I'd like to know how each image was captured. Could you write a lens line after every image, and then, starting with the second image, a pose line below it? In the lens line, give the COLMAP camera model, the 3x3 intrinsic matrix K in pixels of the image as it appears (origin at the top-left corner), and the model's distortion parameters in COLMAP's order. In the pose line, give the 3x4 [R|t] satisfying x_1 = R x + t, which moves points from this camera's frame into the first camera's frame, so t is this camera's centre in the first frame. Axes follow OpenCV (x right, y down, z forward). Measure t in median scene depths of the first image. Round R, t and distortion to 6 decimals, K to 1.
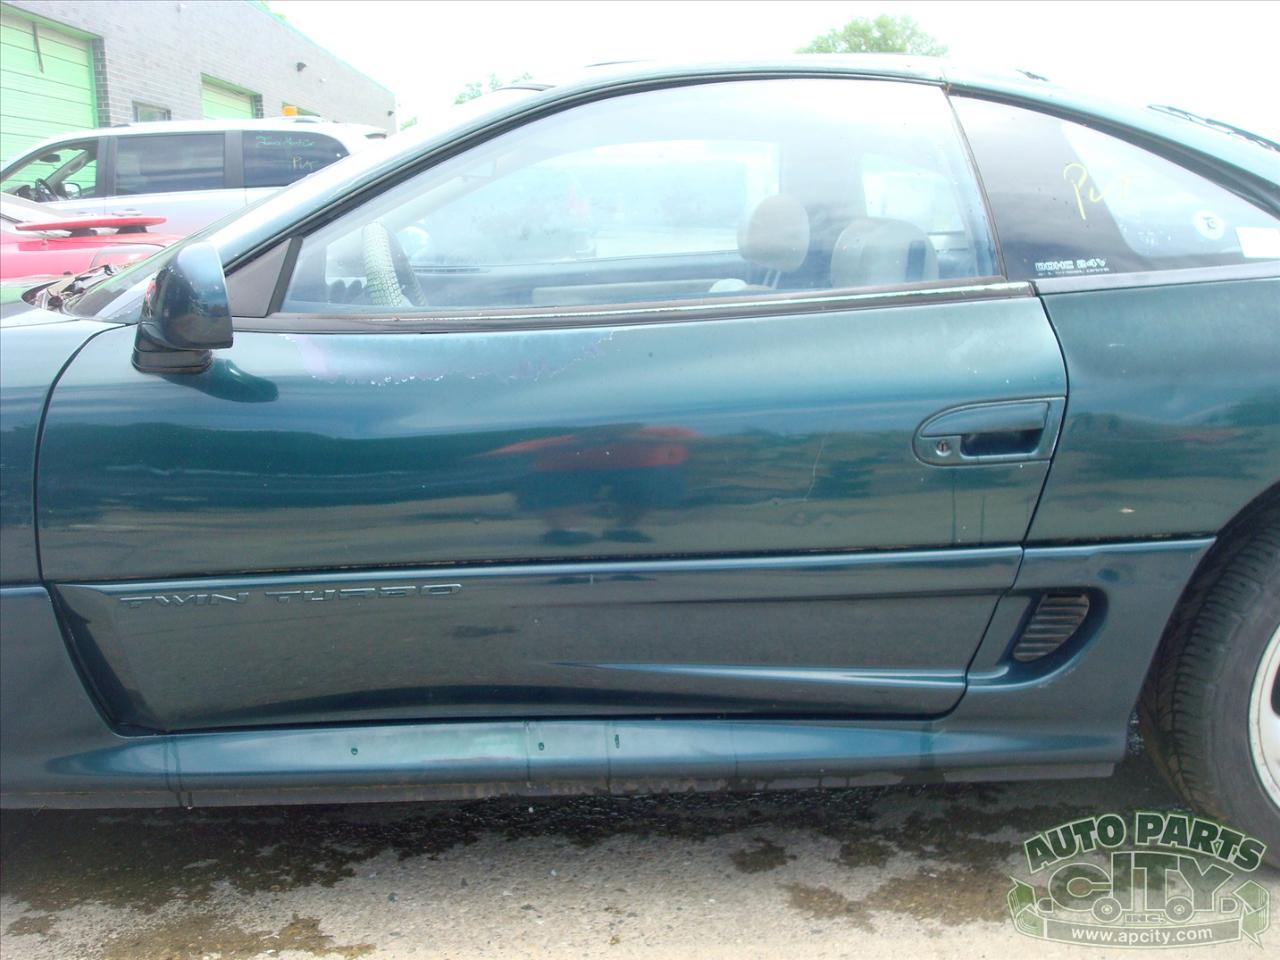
lens RADIAL K [[1345.1, 0, 621.1], [0, 1345.1, 475.0], [0, 0, 1]] dist [-0.113823, 0.000000]
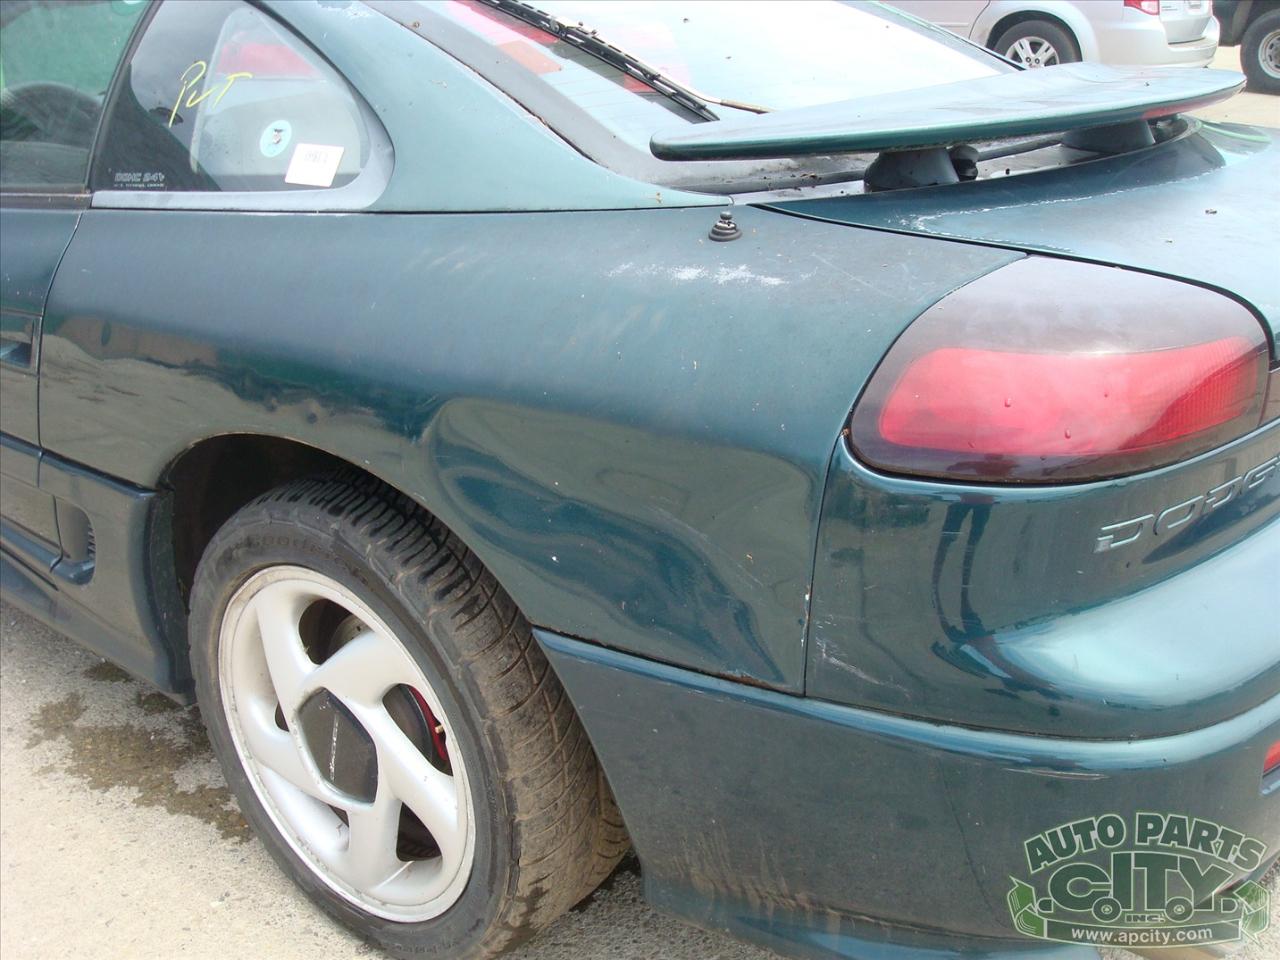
lens RADIAL K [[1345.1, 0, 663.0], [0, 1345.1, 496.5], [0, 0, 1]] dist [-0.113823, 0.000000]
pose [[0.747694, 0.249730, -0.615295, 1.119796], [-0.125124, 0.962975, 0.238795, -0.188116], [0.652148, -0.101557, 0.751258, 0.467676]]
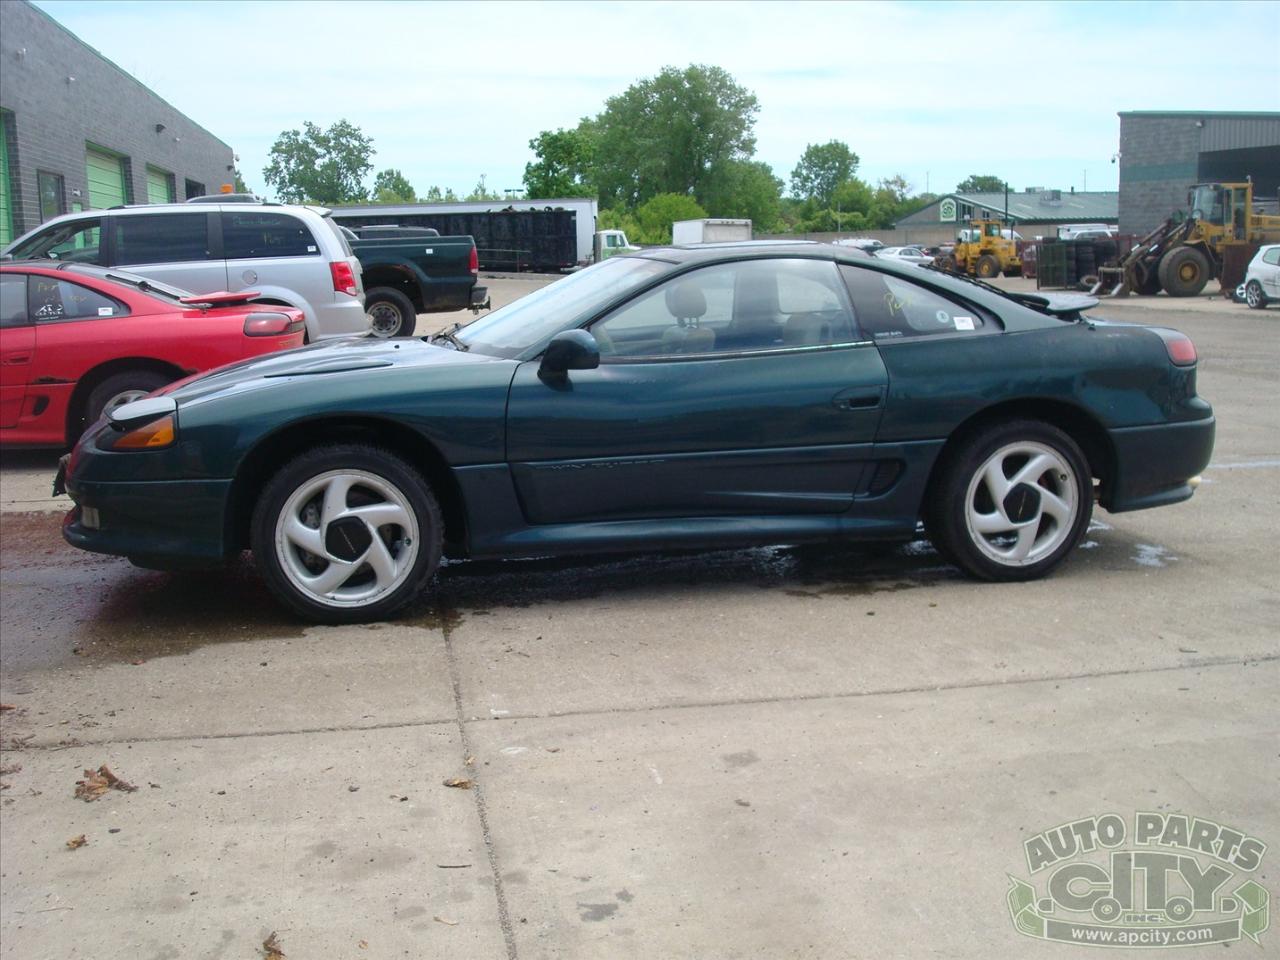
lens RADIAL K [[1345.1, 0, 616.8], [0, 1345.1, 478.2], [0, 0, 1]] dist [-0.113823, 0.000000]
pose [[0.991056, -0.024158, 0.131240, -0.467545], [0.028162, 0.999190, -0.028736, 0.159154], [-0.130440, 0.032175, 0.990934, -1.318967]]
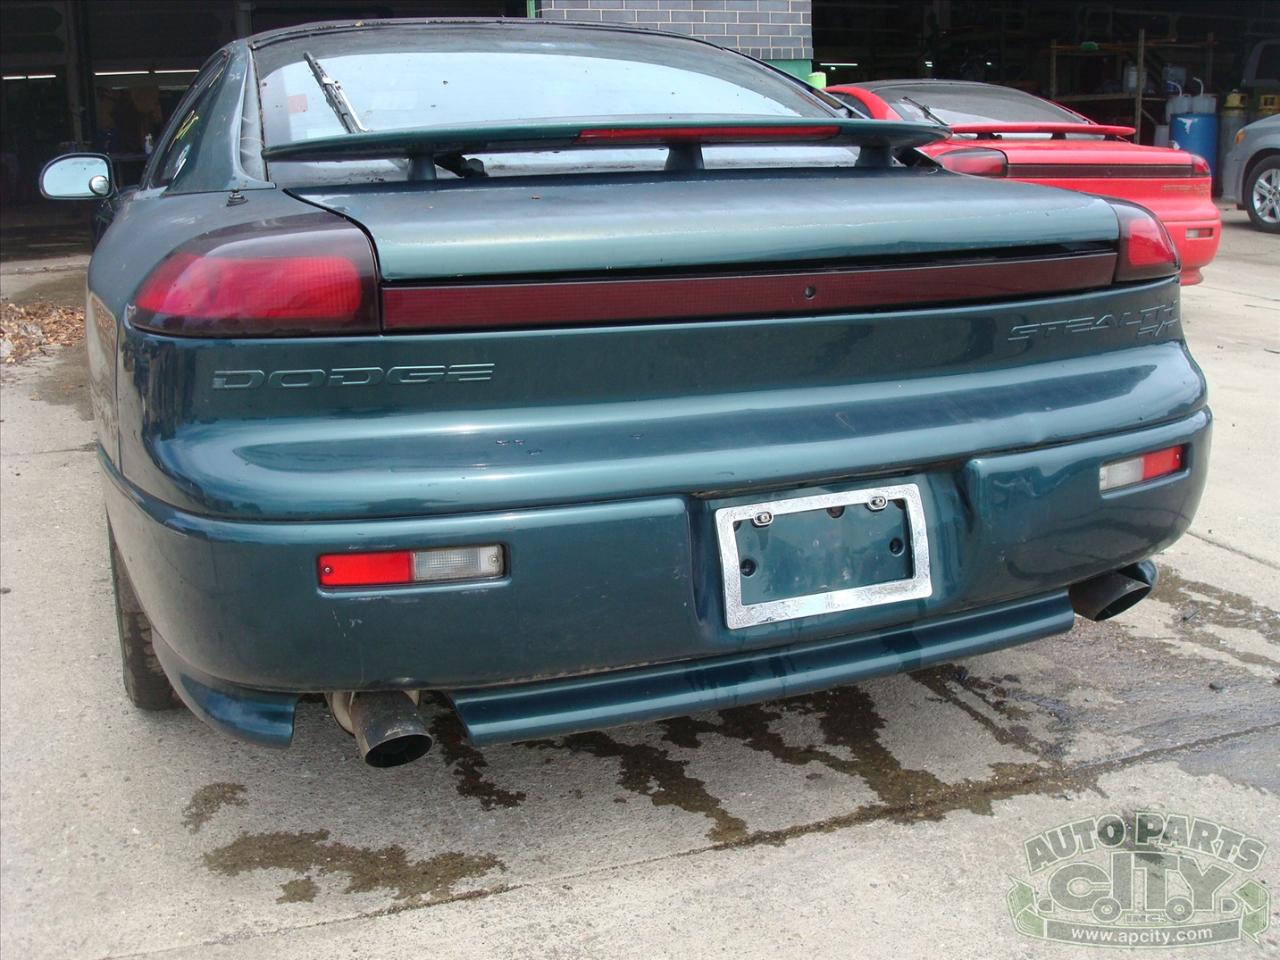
lens RADIAL K [[1345.1, 0, 623.3], [0, 1345.1, 479.8], [0, 0, 1]] dist [-0.113823, 0.000000]
pose [[0.295683, 0.253906, -0.920925, 1.727304], [-0.177110, 0.961888, 0.208334, -0.216585], [0.938724, 0.101504, 0.329383, 0.939201]]
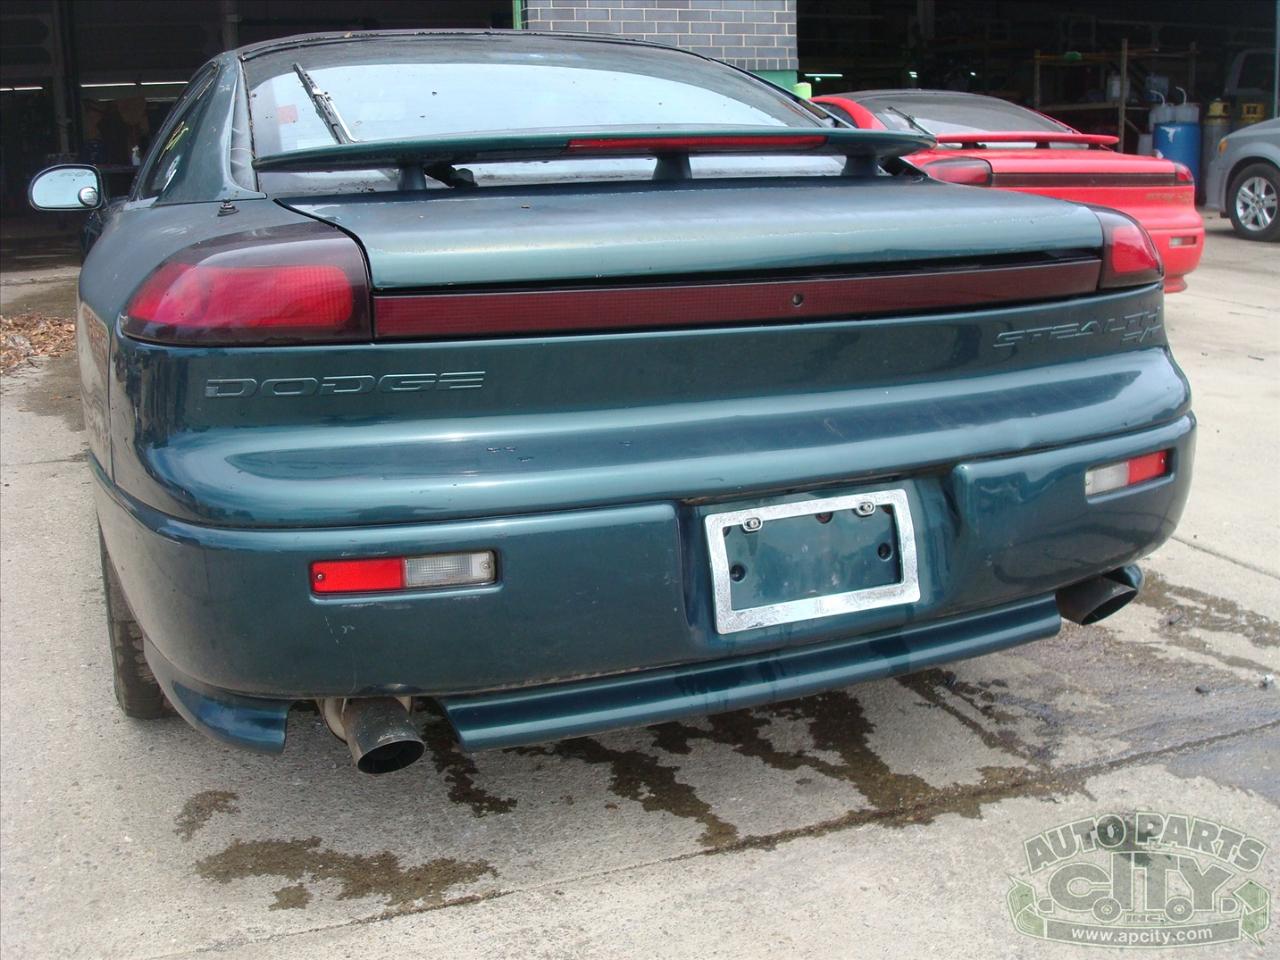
lens RADIAL K [[1345.1, 0, 622.0], [0, 1345.1, 474.5], [0, 0, 1]] dist [-0.113823, 0.000000]
pose [[0.304635, 0.242160, -0.921171, 1.733305], [-0.174945, 0.964912, 0.195804, -0.215428], [0.936265, 0.101506, 0.336311, 0.935593]]
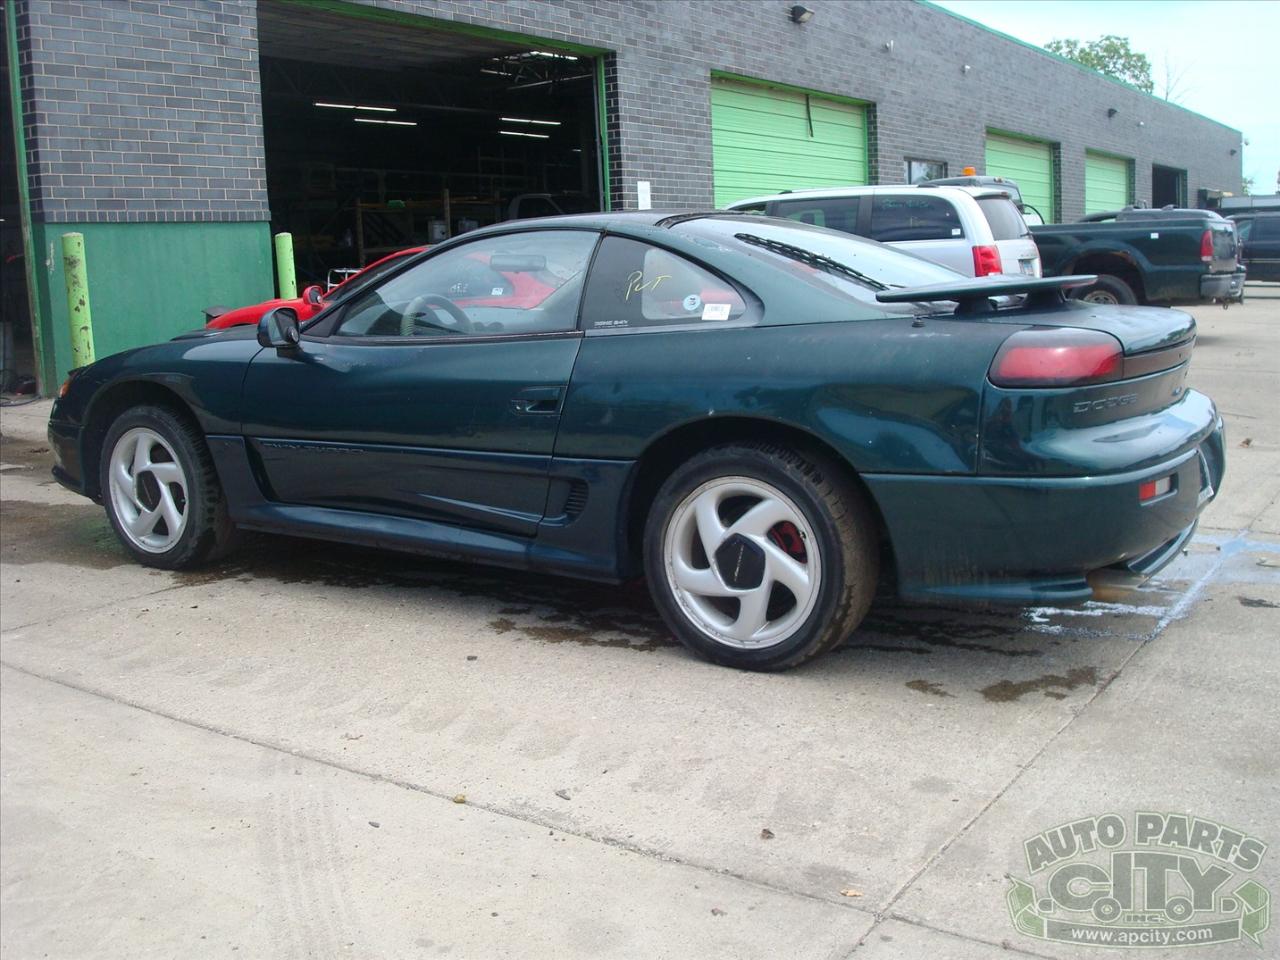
lens RADIAL K [[1345.1, 0, 622.9], [0, 1345.1, 462.2], [0, 0, 1]] dist [-0.113823, 0.000000]
pose [[0.801386, 0.083554, -0.592283, 1.423055], [-0.104501, 0.994524, -0.001097, 0.047360], [0.588948, 0.062774, 0.805730, -0.560861]]
